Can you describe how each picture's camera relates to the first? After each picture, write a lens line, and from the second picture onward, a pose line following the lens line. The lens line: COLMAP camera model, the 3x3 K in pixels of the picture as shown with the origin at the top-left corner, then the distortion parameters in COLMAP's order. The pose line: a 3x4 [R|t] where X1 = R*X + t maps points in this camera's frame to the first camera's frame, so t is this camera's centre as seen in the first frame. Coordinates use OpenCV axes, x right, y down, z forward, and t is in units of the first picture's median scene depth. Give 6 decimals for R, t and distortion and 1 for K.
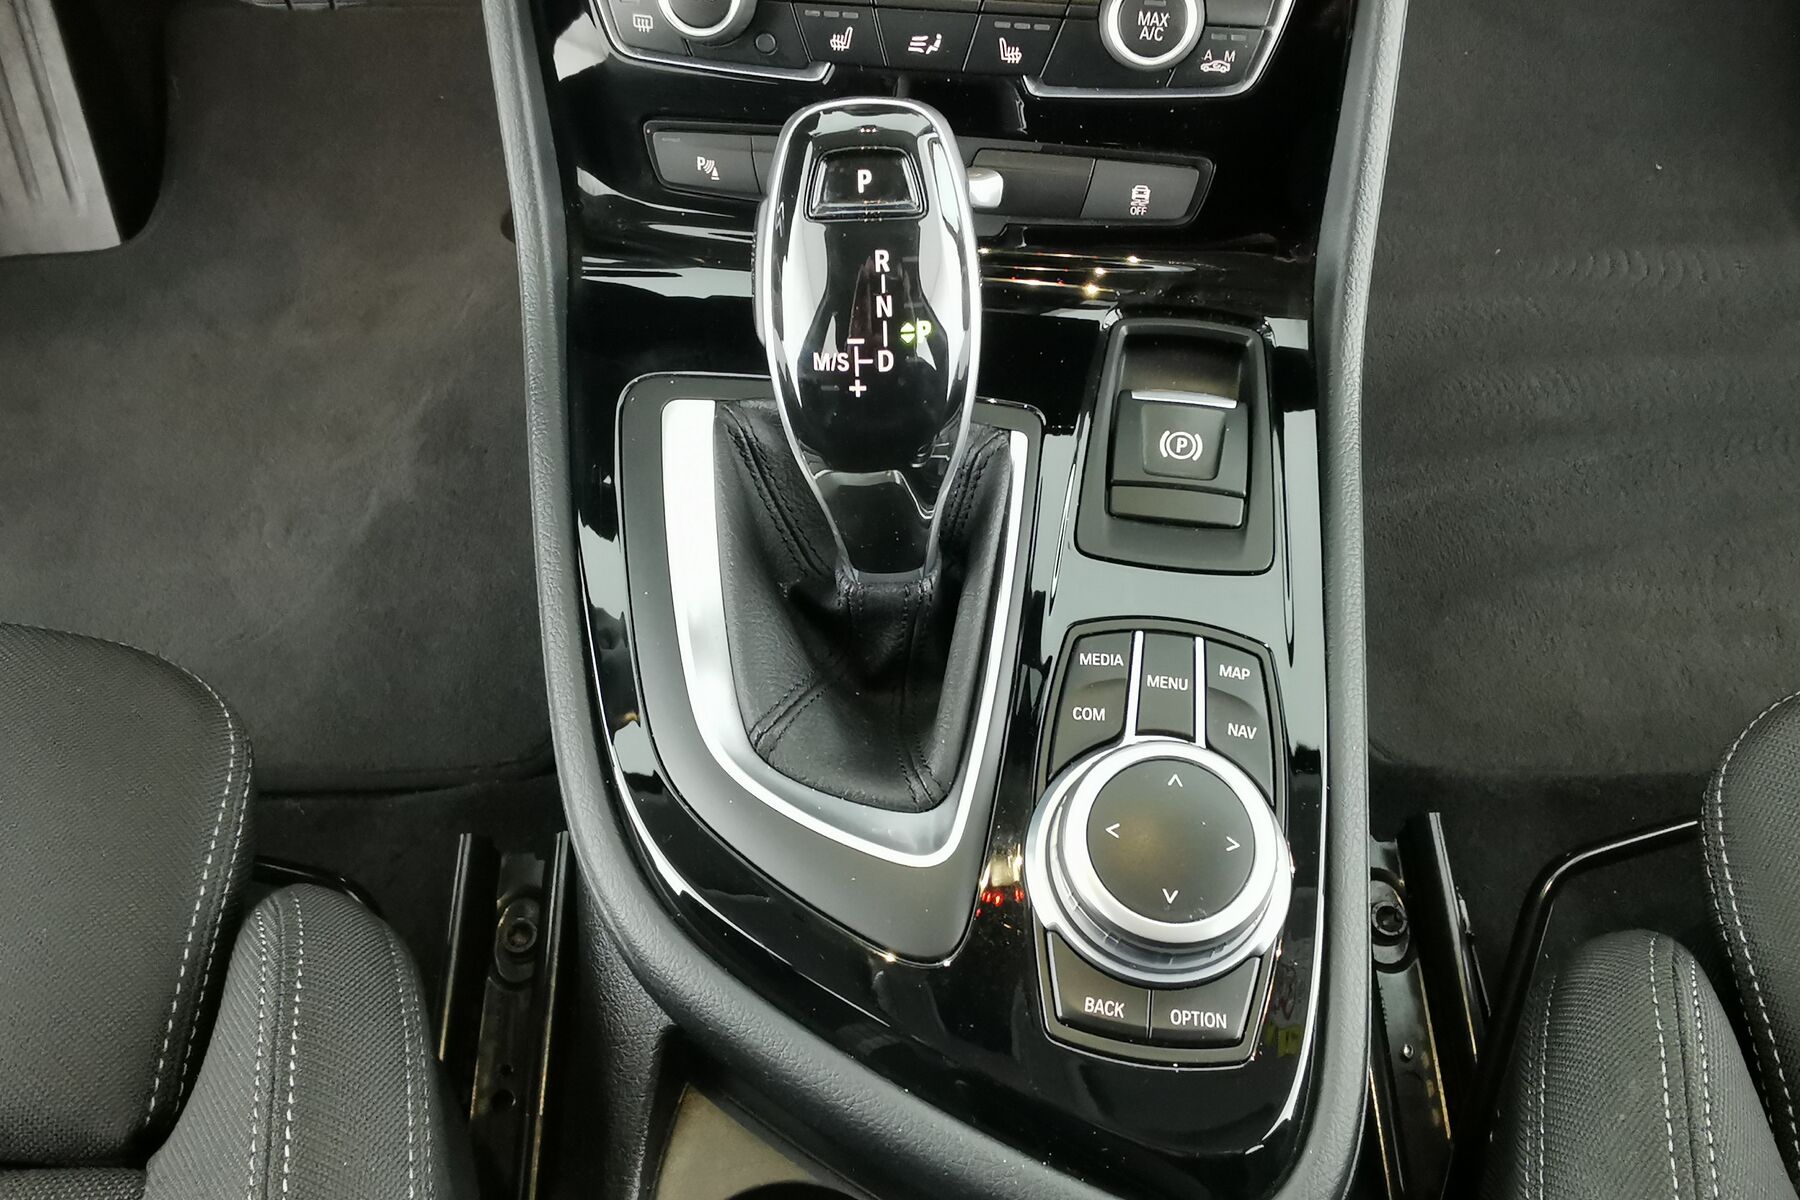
lens RADIAL K [[1483.4, 0, 900.0], [0, 1483.4, 600.0], [0, 0, 1]] dist [0.096183, -0.196702]
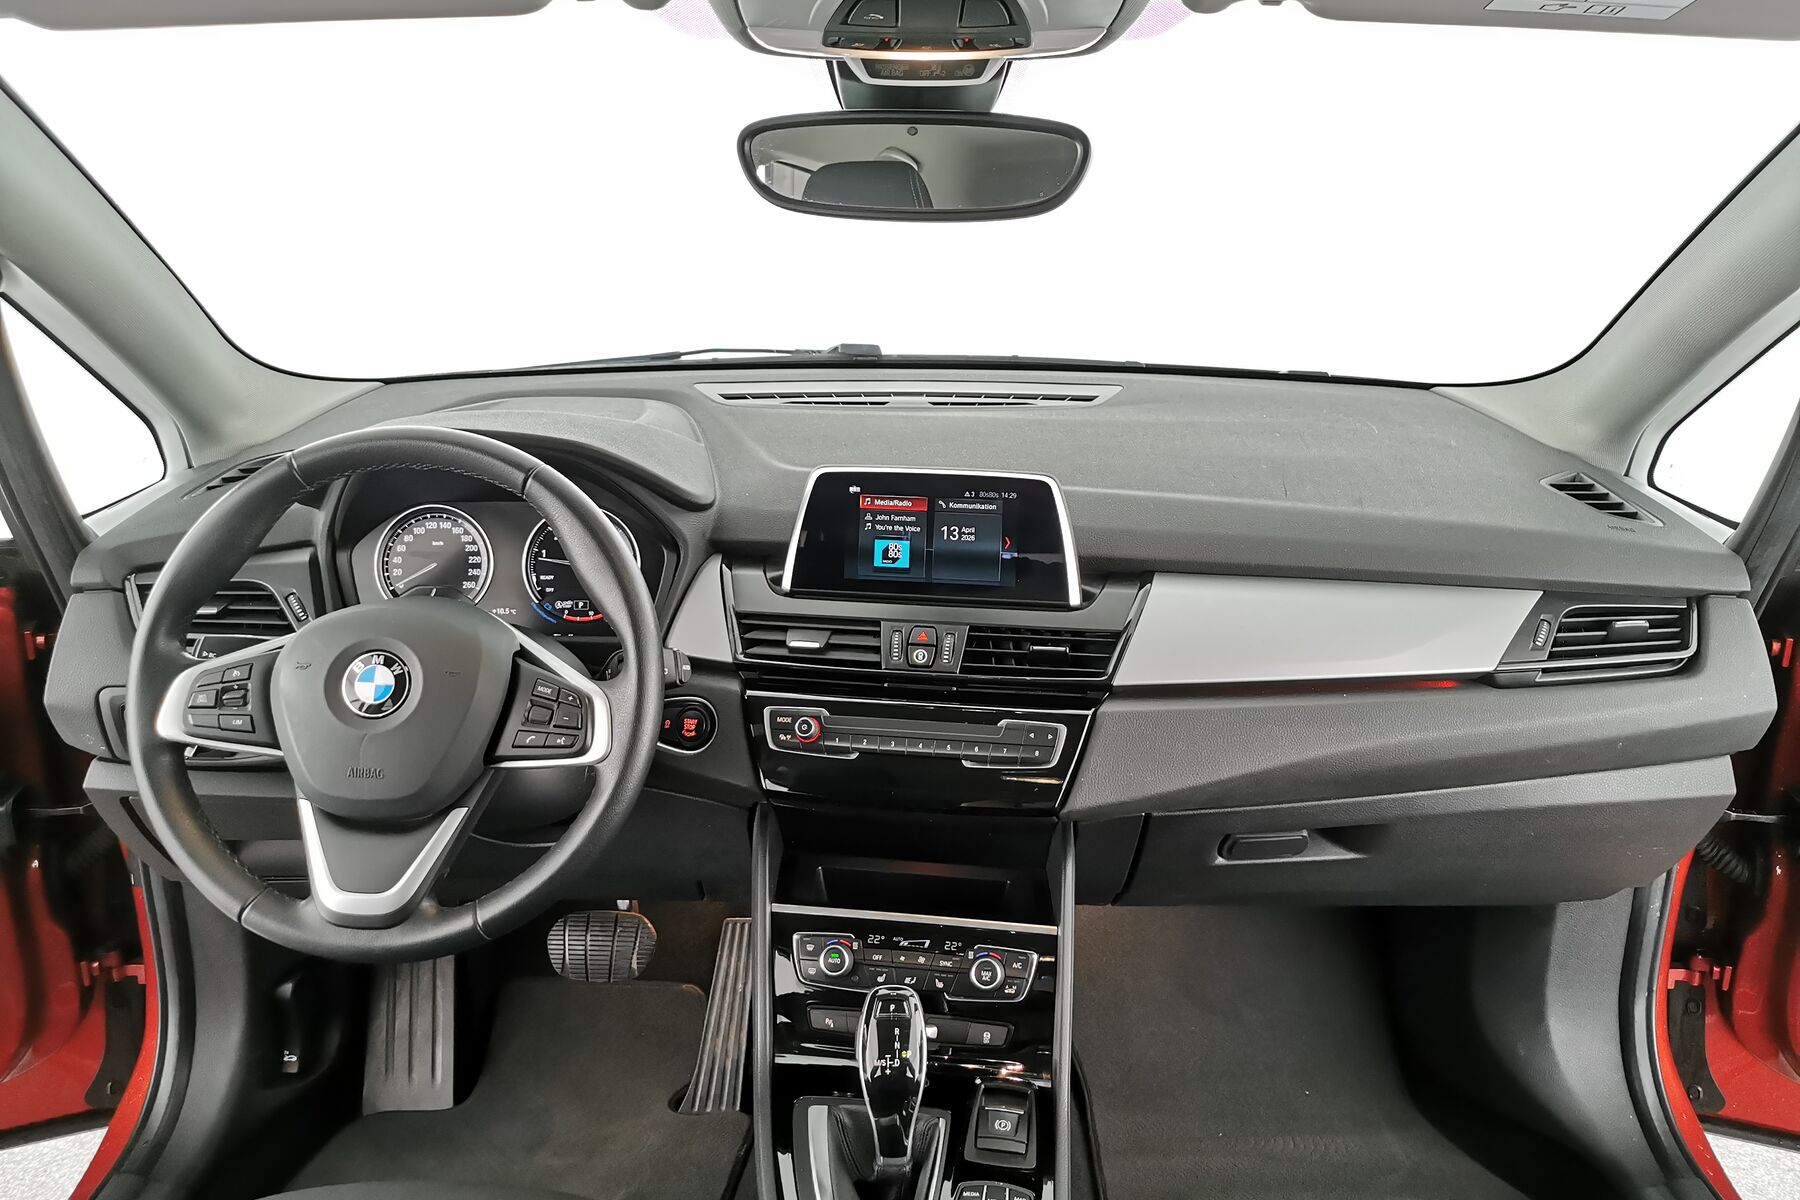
lens RADIAL K [[1382.6, 0, 900.0], [0, 1382.6, 600.0], [0, 0, 1]] dist [0.040268, -0.038410]
pose [[0.999394, 0.034586, 0.003889, -0.038975], [-0.024250, 0.772119, -0.635015, 0.762896], [-0.024965, 0.634536, 0.772490, -1.535325]]
